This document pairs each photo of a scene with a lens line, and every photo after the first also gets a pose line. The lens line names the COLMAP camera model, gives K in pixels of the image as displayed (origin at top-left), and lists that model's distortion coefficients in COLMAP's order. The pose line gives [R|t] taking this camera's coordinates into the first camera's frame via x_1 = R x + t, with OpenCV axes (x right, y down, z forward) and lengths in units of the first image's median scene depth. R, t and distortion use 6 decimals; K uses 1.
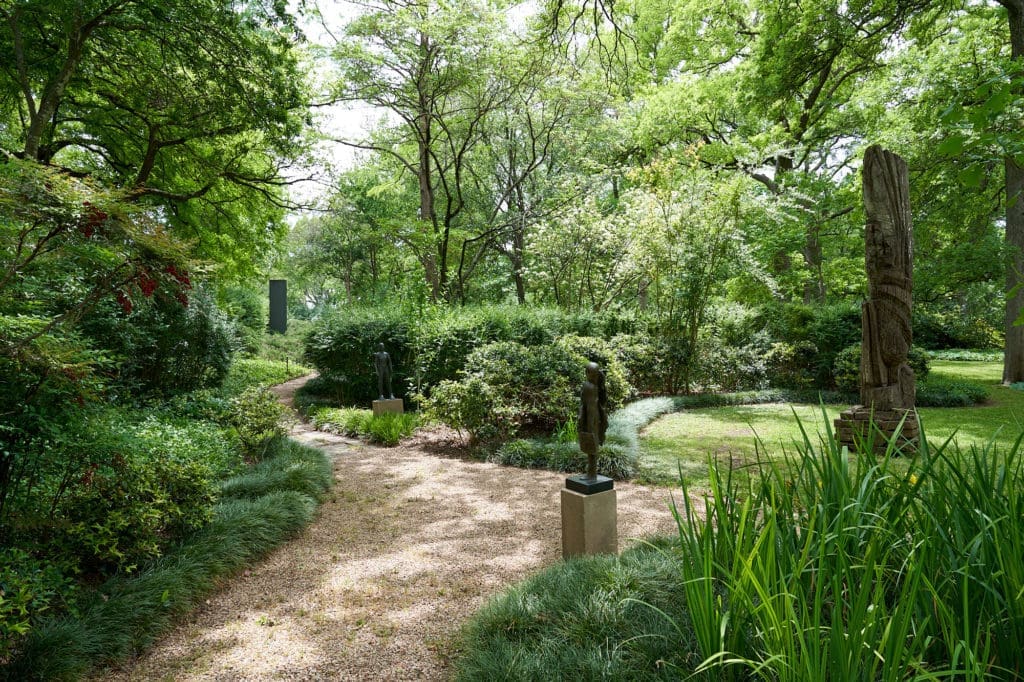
lens RADIAL K [[979.7, 0, 512.1], [0, 979.7, 340.8], [0, 0, 1]] dist [-0.006008, 0.000000]
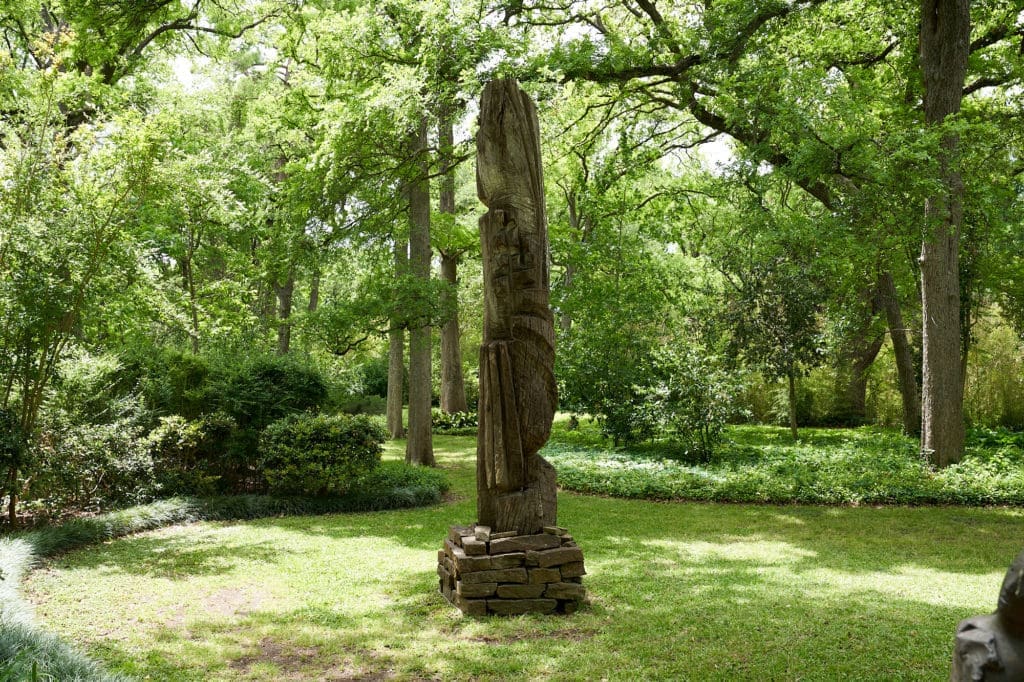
lens RADIAL K [[979.7, 0, 511.8], [0, 979.7, 337.3], [0, 0, 1]] dist [-0.006008, 0.000000]
pose [[0.600123, 0.047548, 0.798493, -0.071024], [0.011021, 0.997646, -0.067690, -0.003281], [-0.799832, 0.049423, 0.598186, 0.509387]]
